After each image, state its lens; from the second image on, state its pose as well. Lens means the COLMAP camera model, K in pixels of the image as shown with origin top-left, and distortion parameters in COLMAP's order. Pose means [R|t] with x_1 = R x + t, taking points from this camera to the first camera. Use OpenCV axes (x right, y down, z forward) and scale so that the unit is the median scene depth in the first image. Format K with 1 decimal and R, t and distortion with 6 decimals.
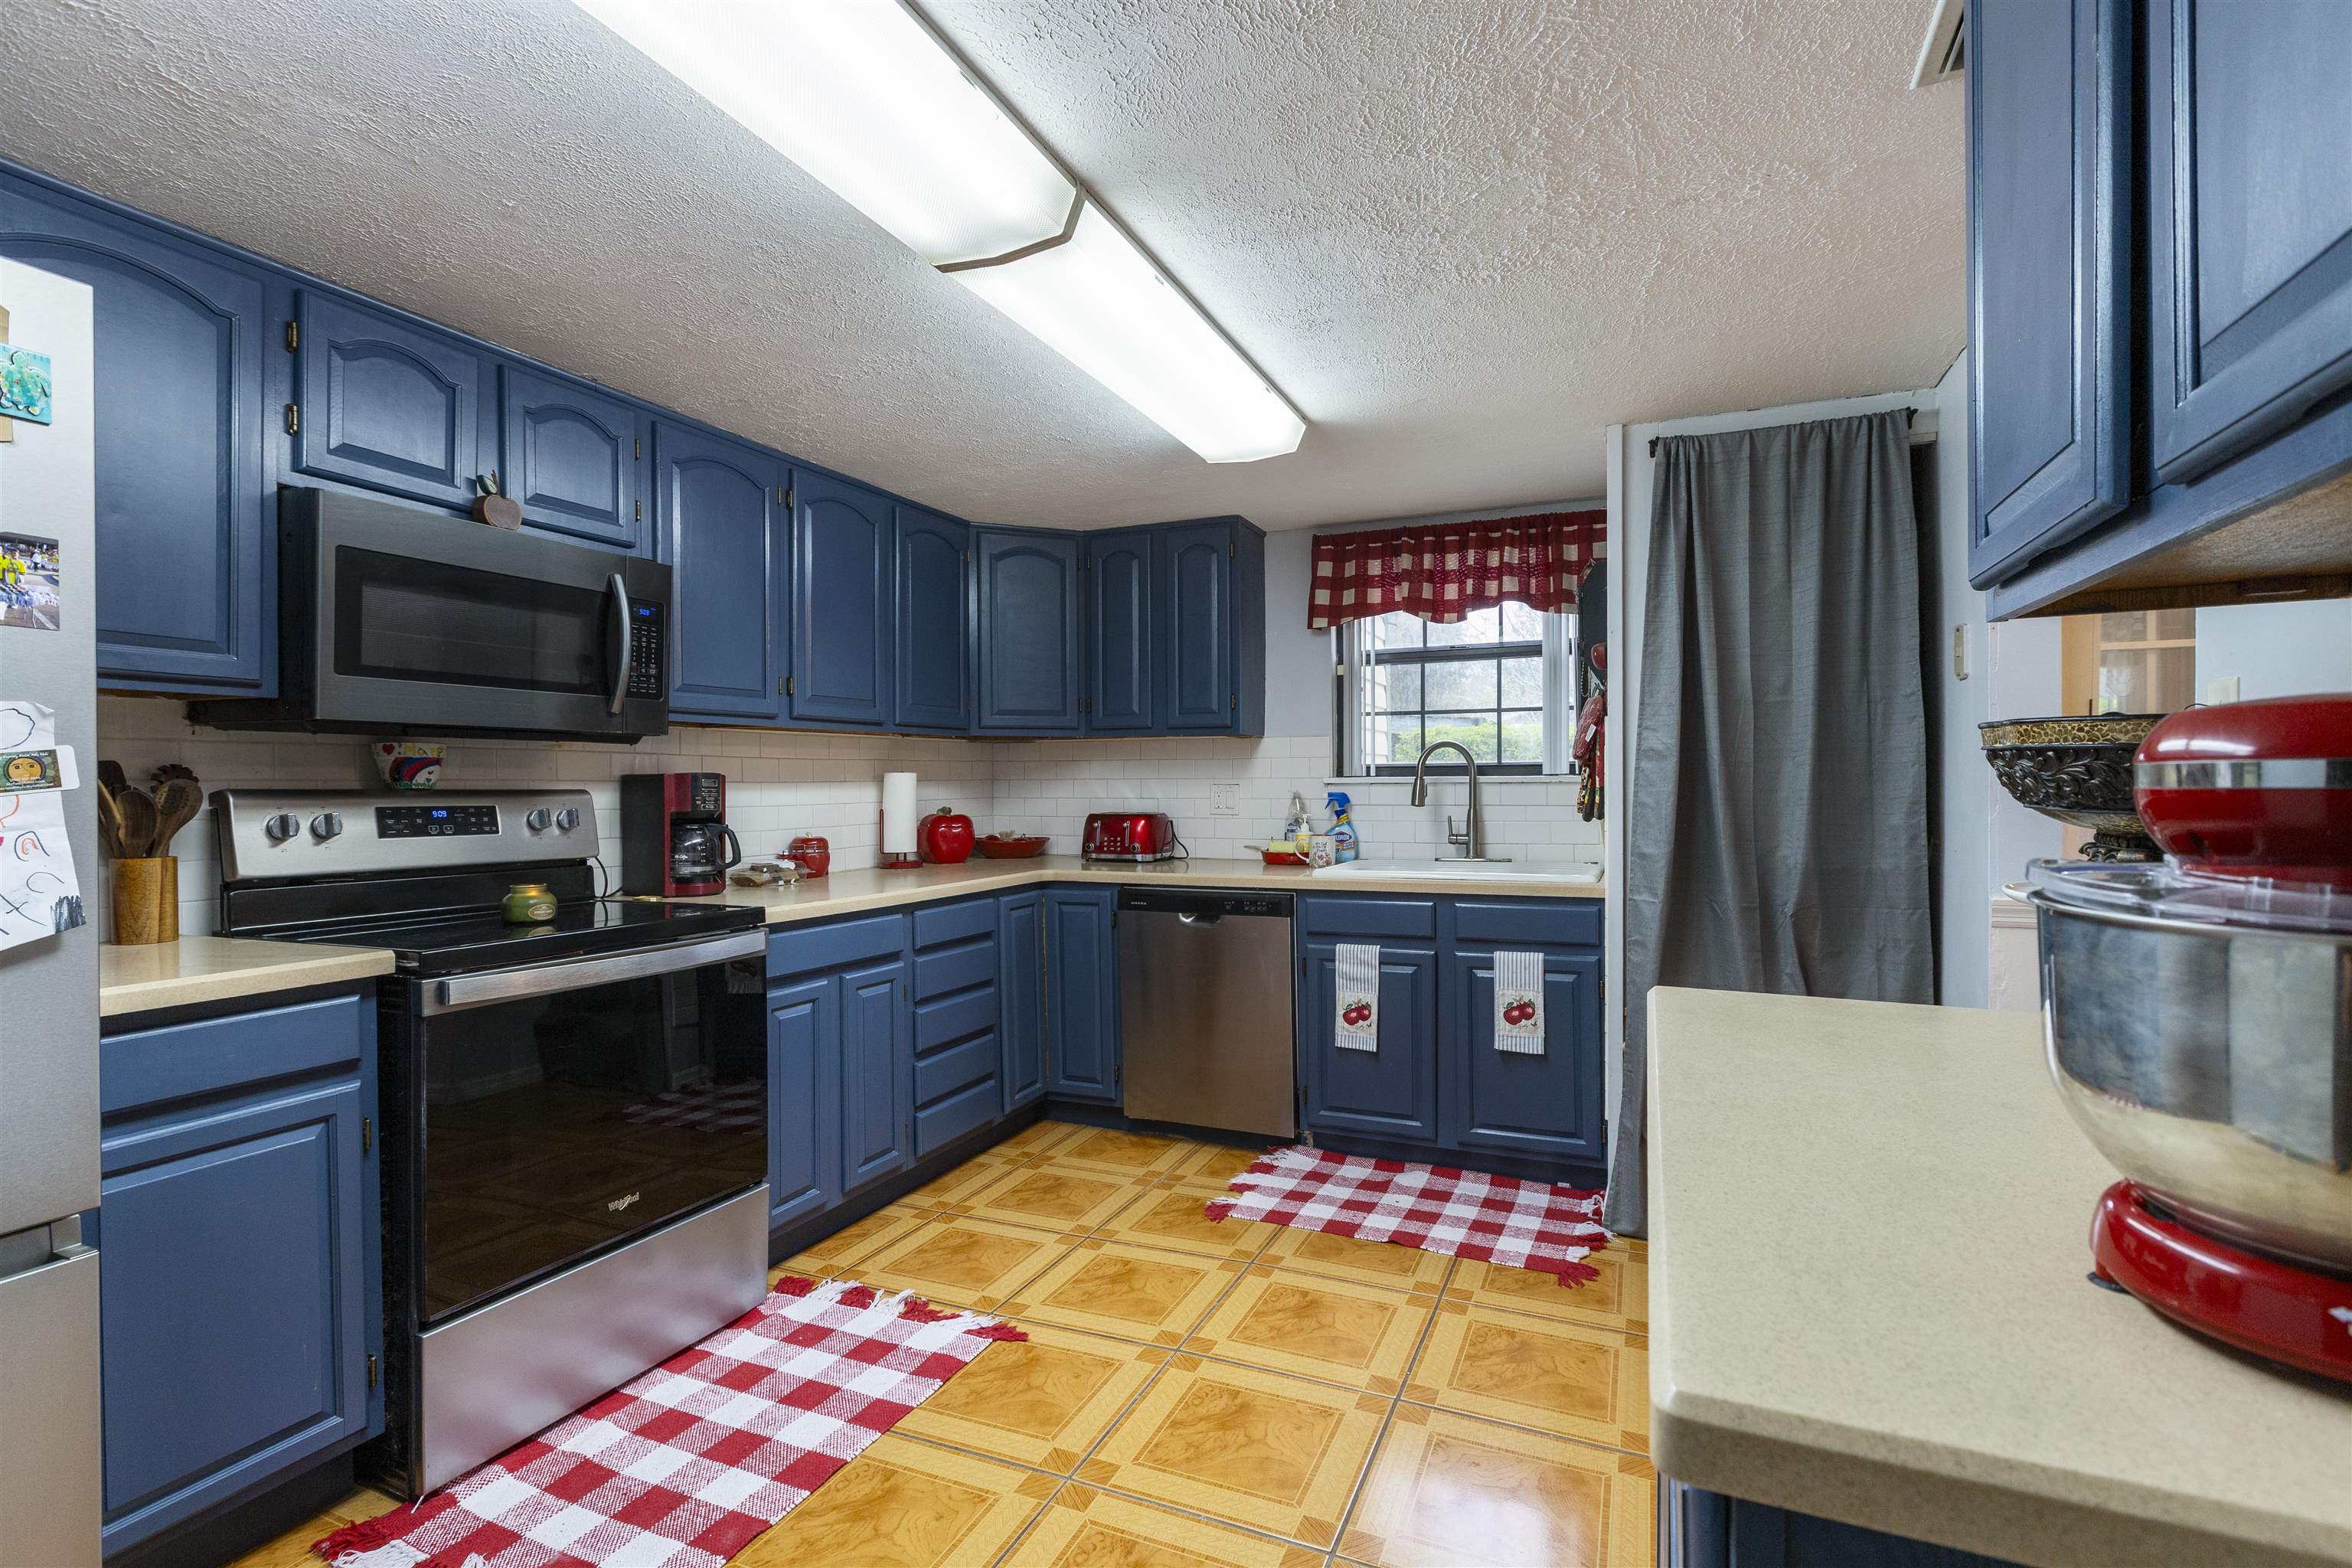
lens RADIAL K [[1057.0, 0, 1149.9], [0, 1057.0, 786.7], [0, 0, 1]] dist [-0.000177, -0.000800]
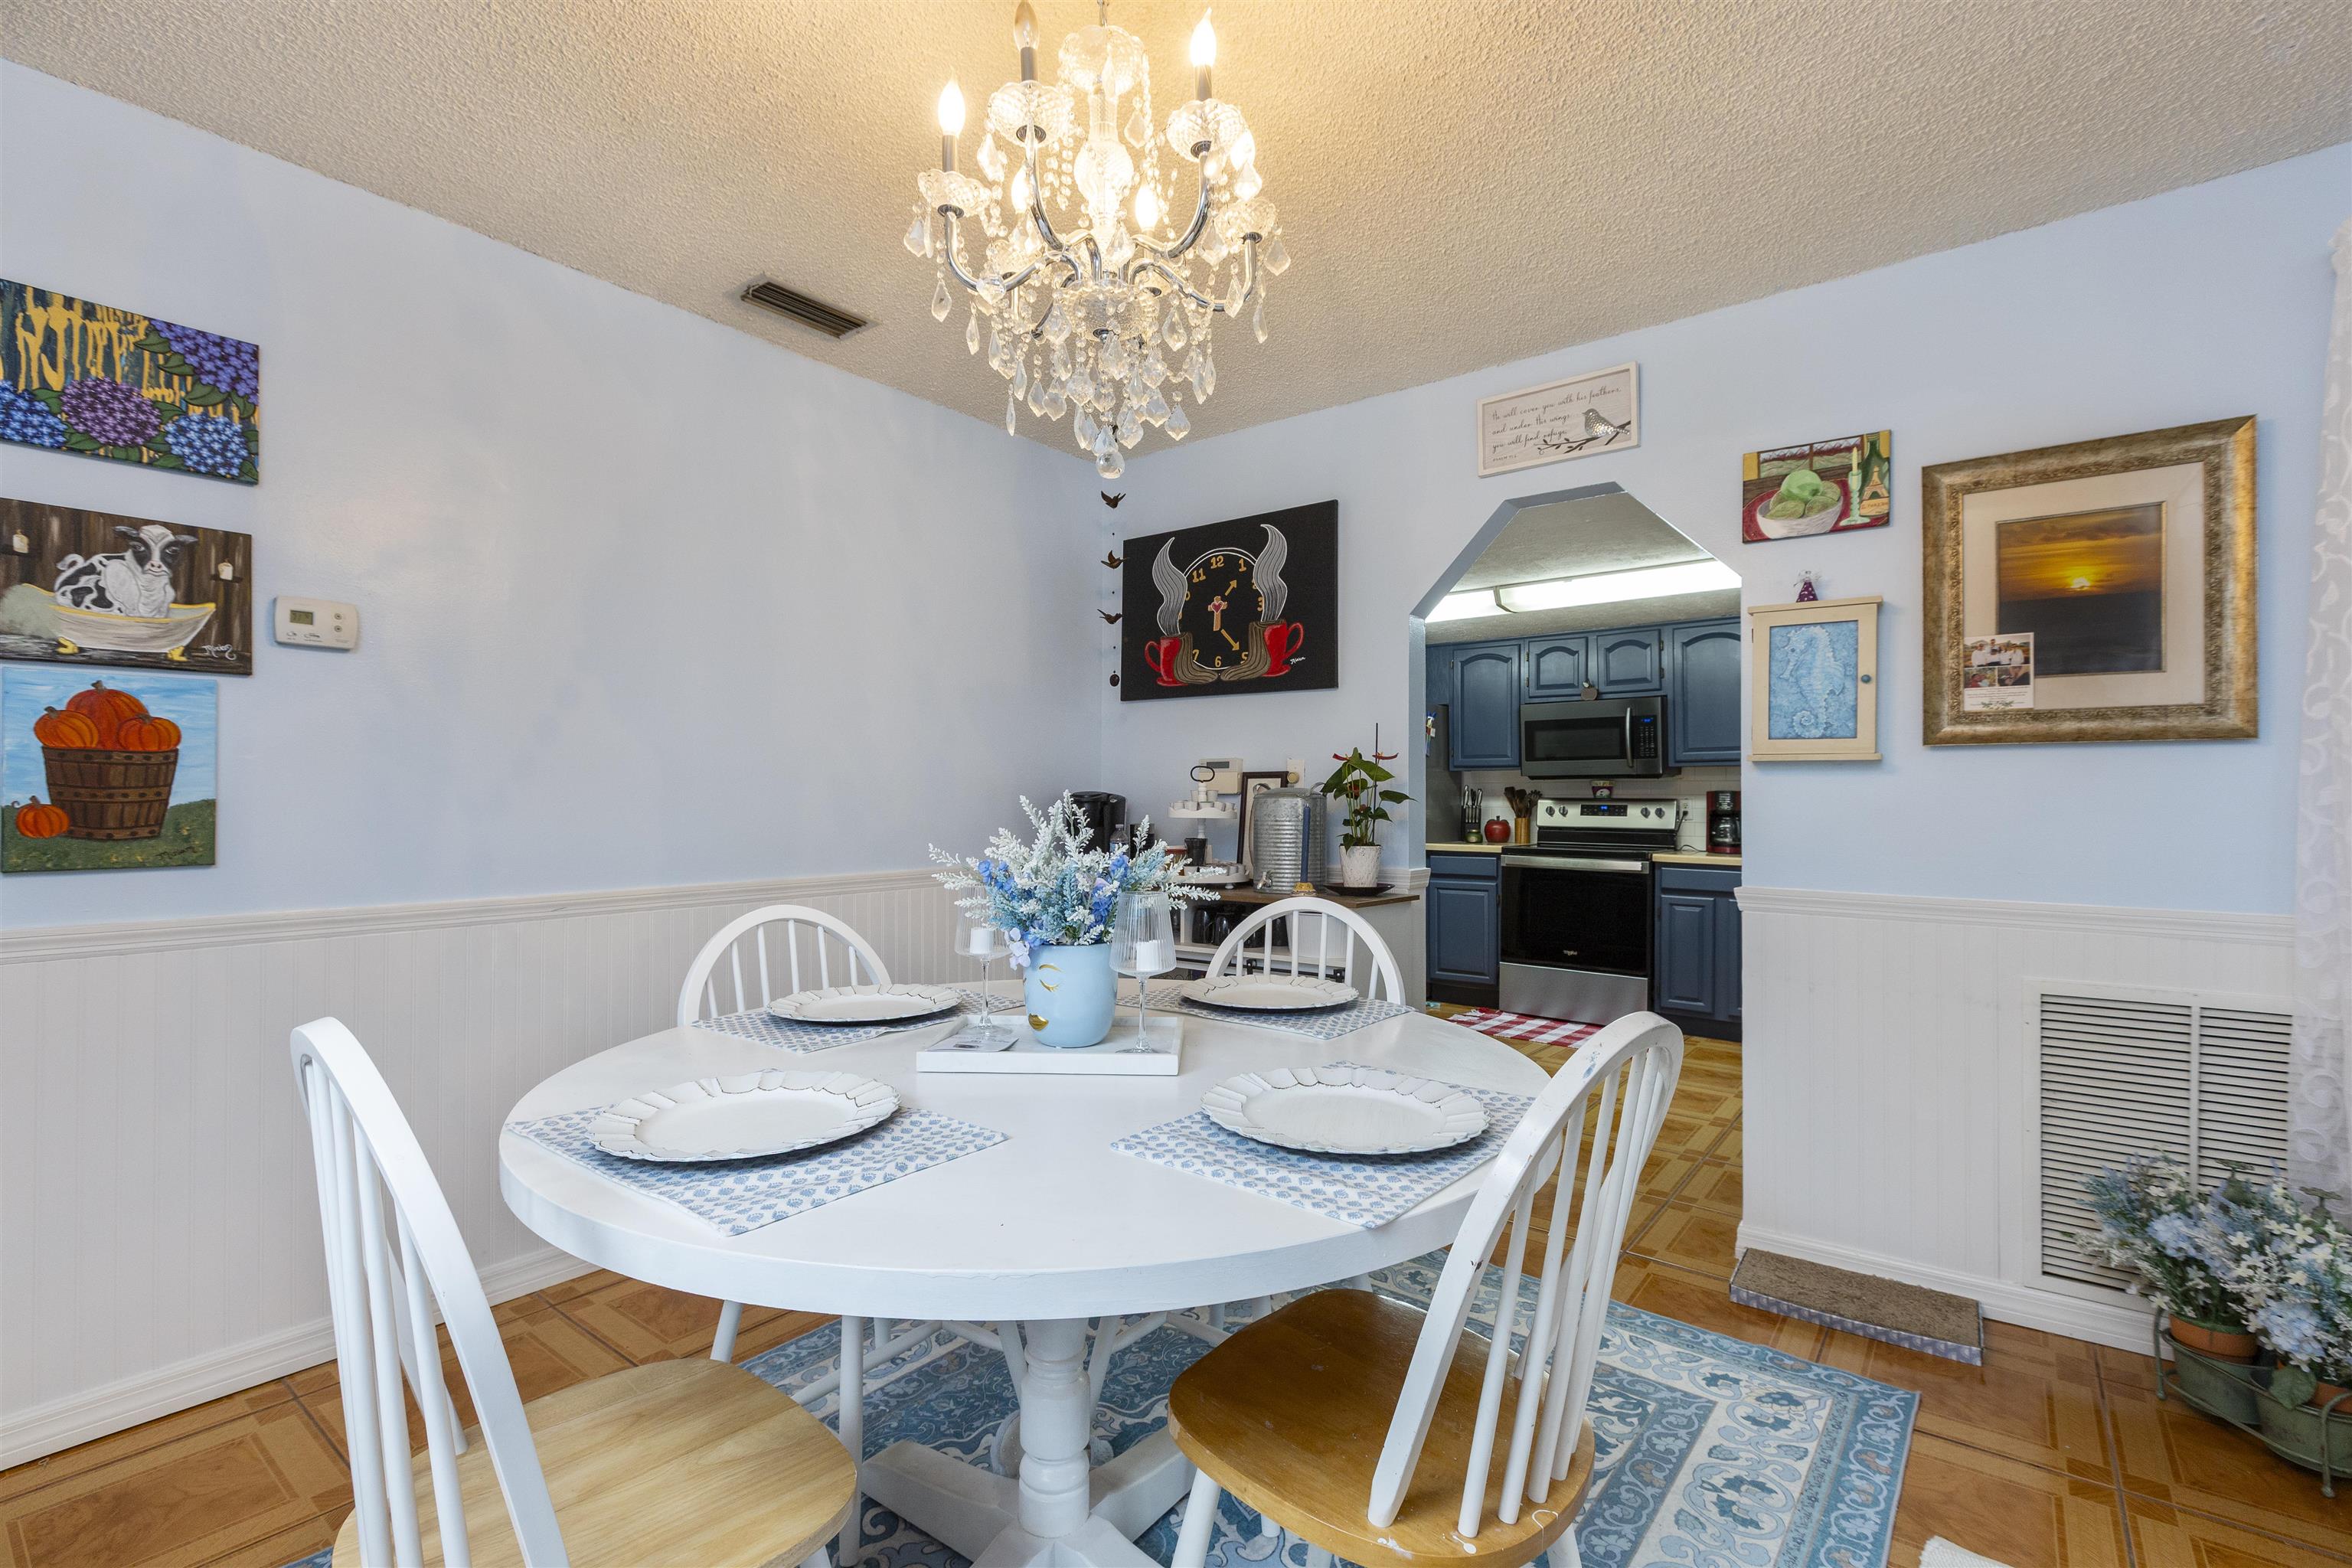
lens RADIAL K [[1057.0, 0, 1158.4], [0, 1057.0, 790.5], [0, 0, 1]] dist [-0.000177, -0.000800]
pose [[-0.251080, -0.005268, -0.967952, 1.692357], [-0.001632, 0.999986, -0.005019, -0.001143], [0.967965, 0.000320, -0.251085, 0.472611]]
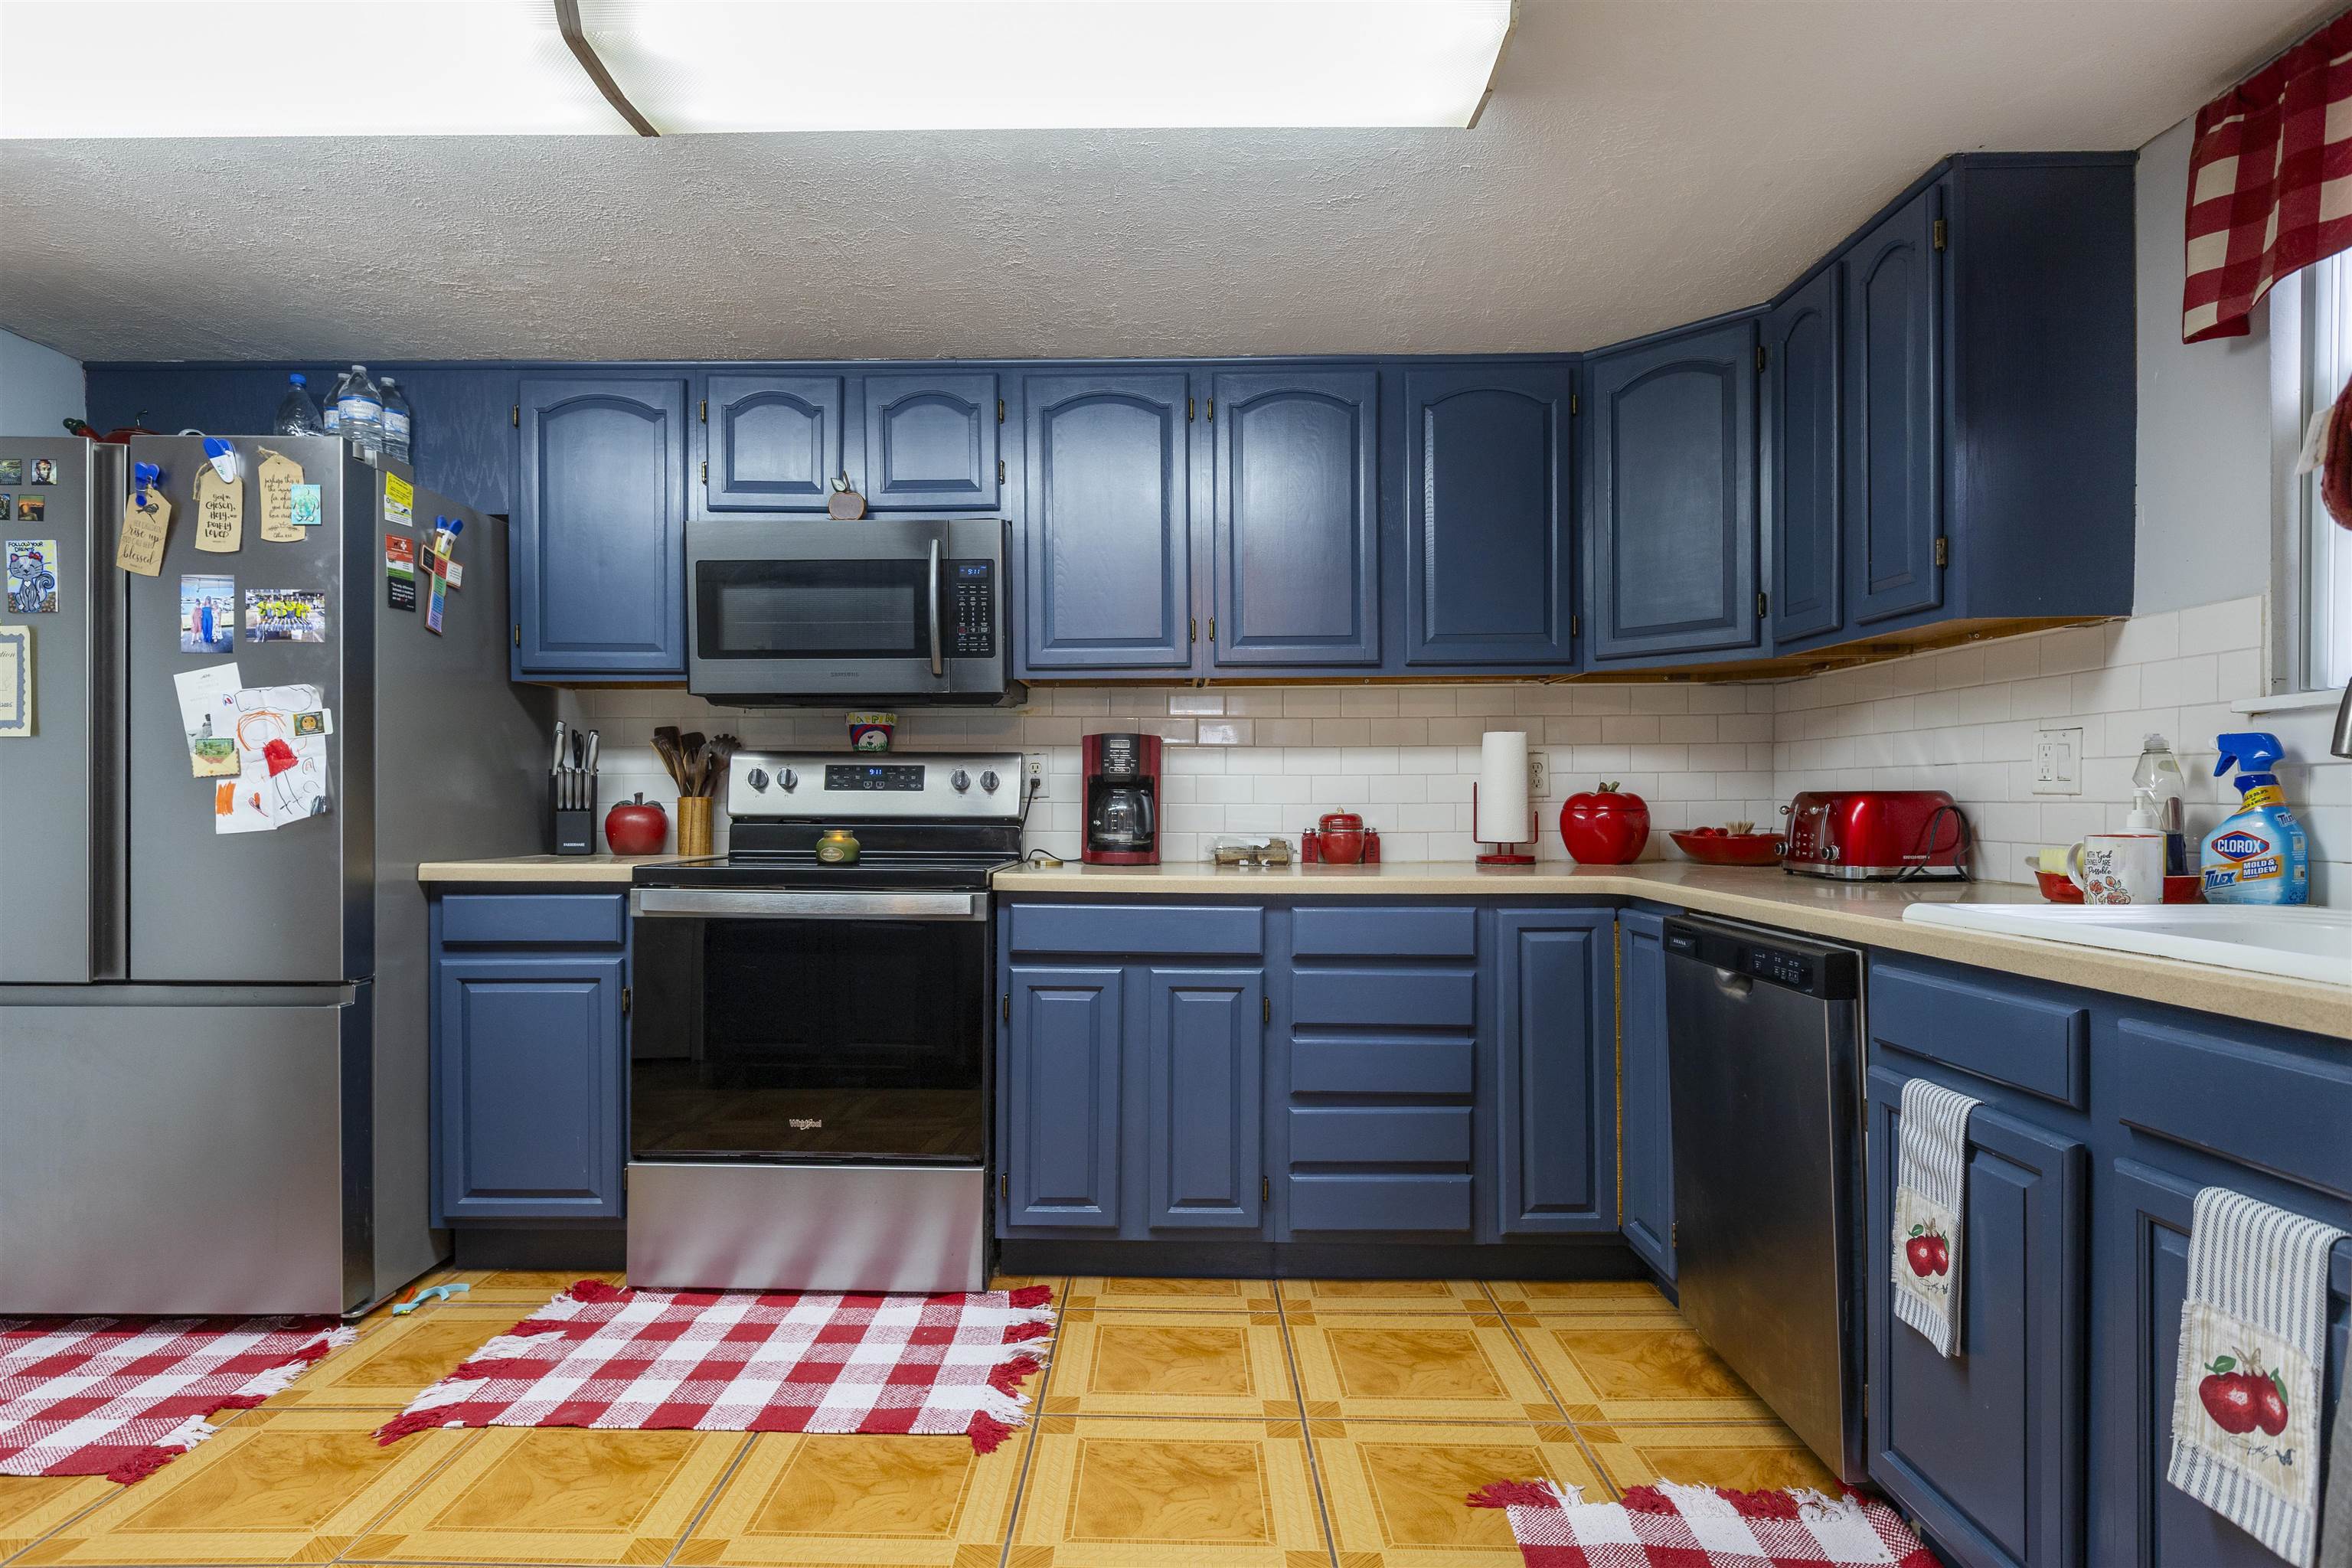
lens RADIAL K [[1217.5, 0, 1191.8], [0, 1217.5, 804.3], [0, 0, 1]] dist [-0.008819, -0.001238]
pose [[0.418177, 0.008846, -0.908322, 0.564857], [-0.002940, 0.999961, 0.008385, 0.039825], [0.908361, -0.000836, 0.418187, 0.600719]]
